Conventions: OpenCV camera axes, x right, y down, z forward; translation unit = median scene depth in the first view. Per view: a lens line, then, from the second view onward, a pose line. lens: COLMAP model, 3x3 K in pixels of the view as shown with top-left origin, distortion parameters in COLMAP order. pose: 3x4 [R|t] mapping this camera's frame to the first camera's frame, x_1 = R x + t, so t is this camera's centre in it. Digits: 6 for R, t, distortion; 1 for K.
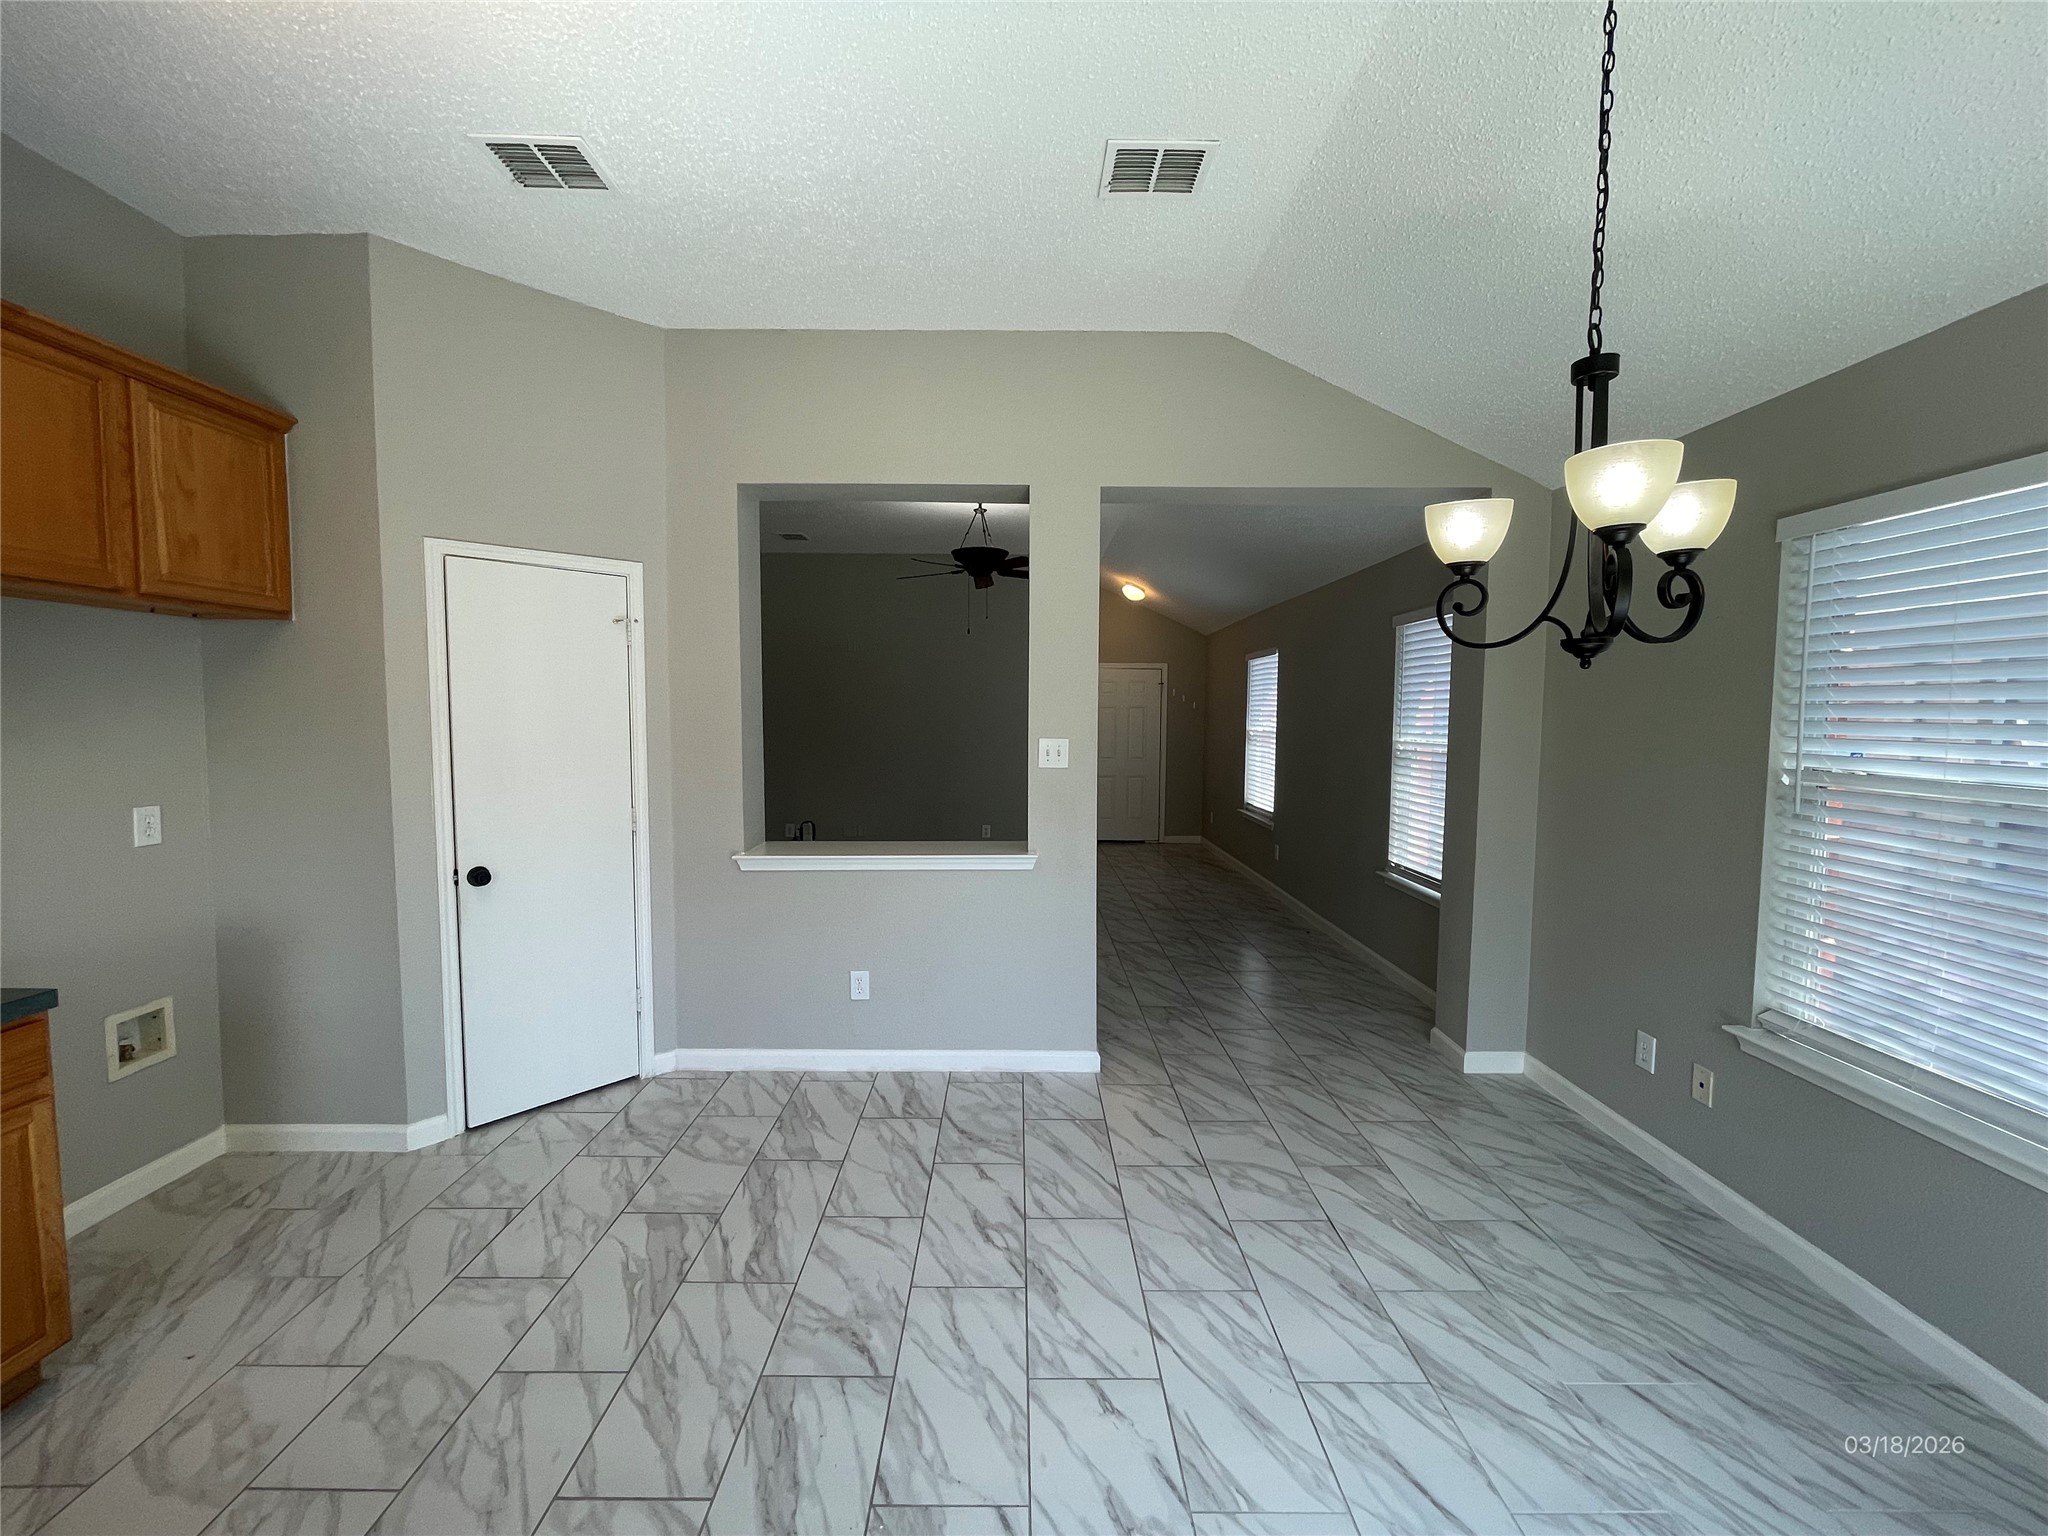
lens RADIAL K [[832.0, 0, 1018.3], [0, 832.0, 763.0], [0, 0, 1]] dist [-0.003658, 0.000168]
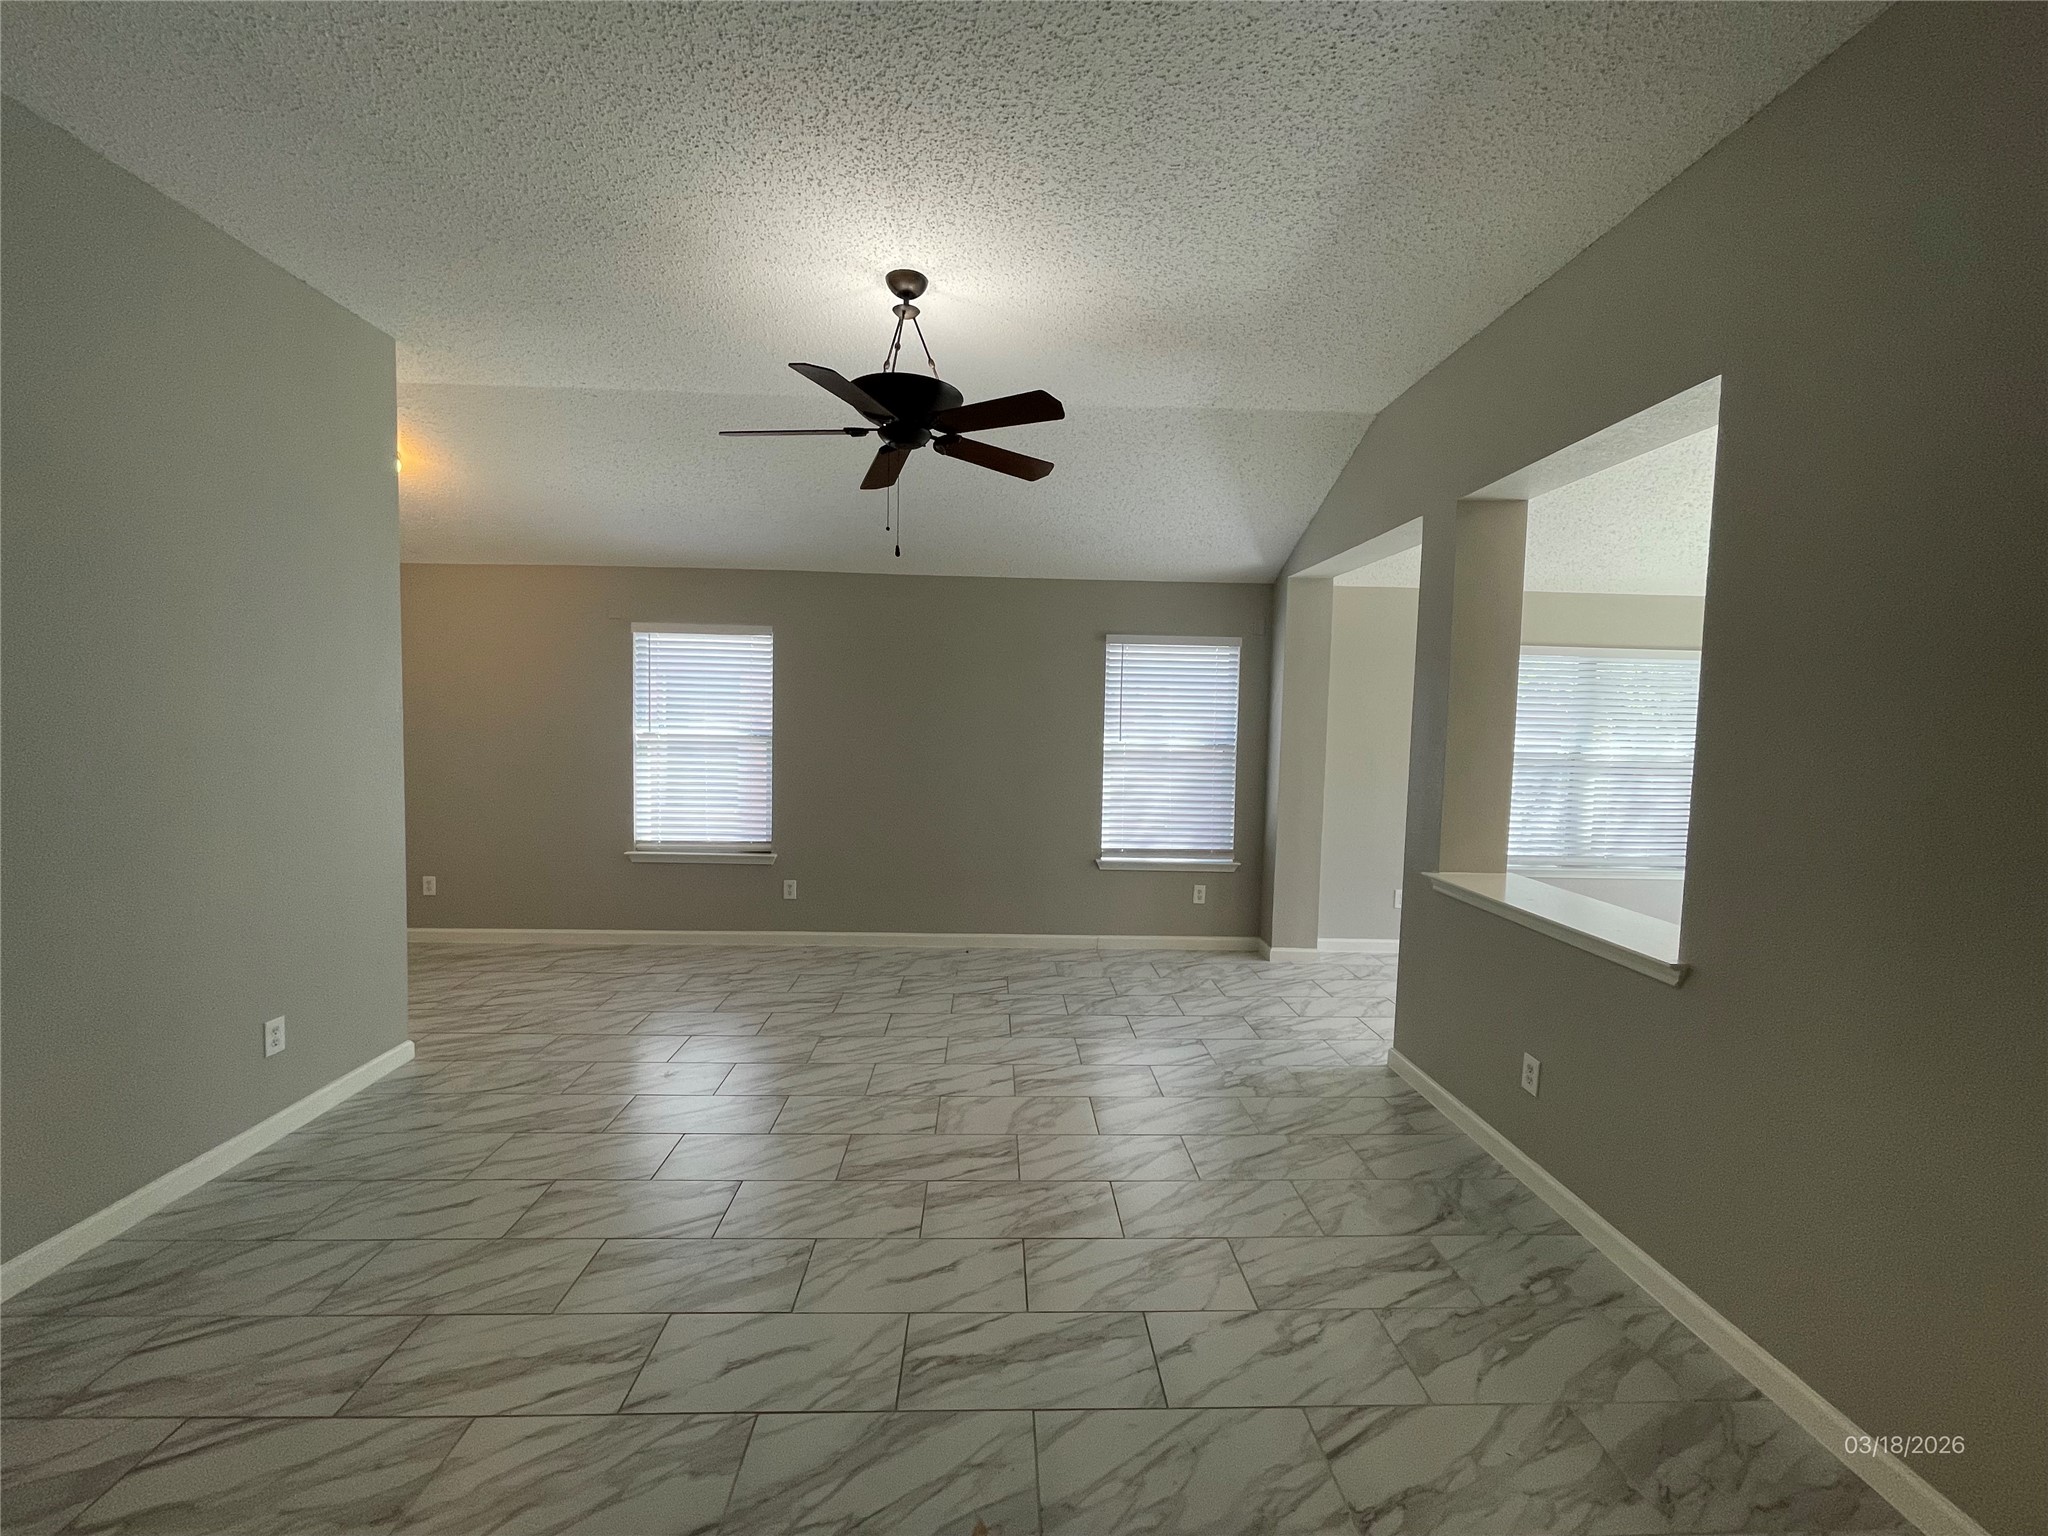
lens RADIAL K [[827.8, 0, 1018.9], [0, 827.8, 763.4], [0, 0, 1]] dist [-0.001417, 0.000810]
pose [[-0.036551, -0.065989, 0.997151, -1.340918], [0.037360, 0.997030, 0.067350, -0.158132], [-0.998633, 0.039715, -0.033977, 2.307580]]
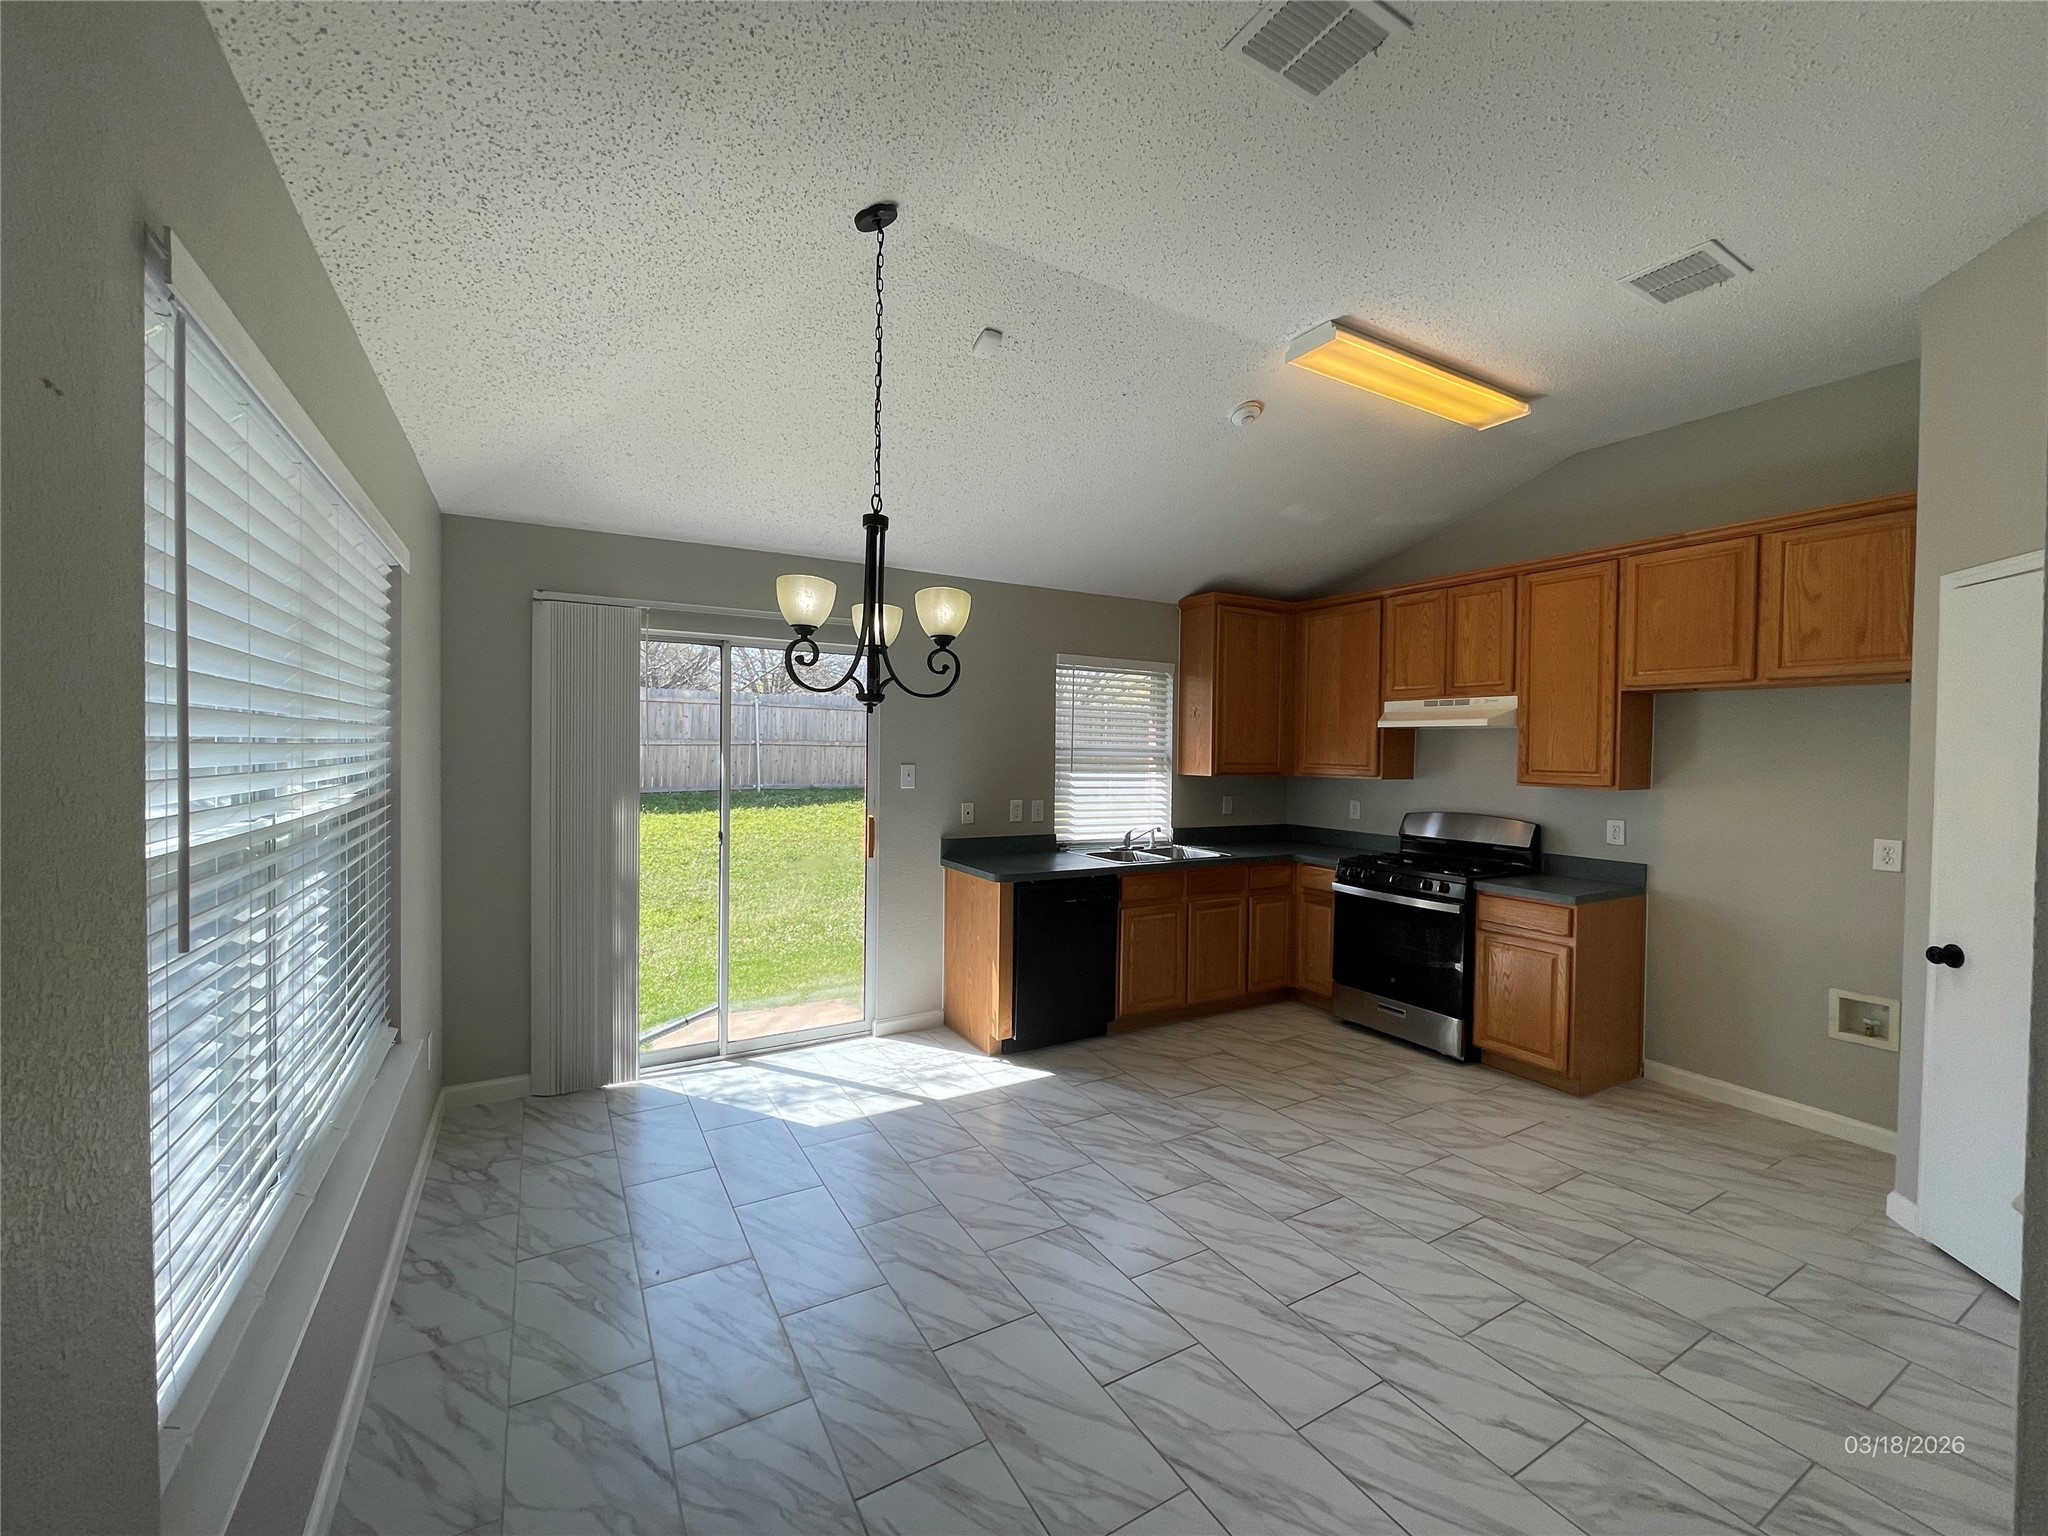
lens RADIAL K [[827.8, 0, 1018.9], [0, 827.8, 763.4], [0, 0, 1]] dist [-0.001417, 0.000810]
pose [[-0.867571, -0.009595, -0.497221, 0.747873], [-0.050066, 0.996420, 0.068129, -0.086548], [0.494787, 0.084000, -0.864945, 1.529012]]
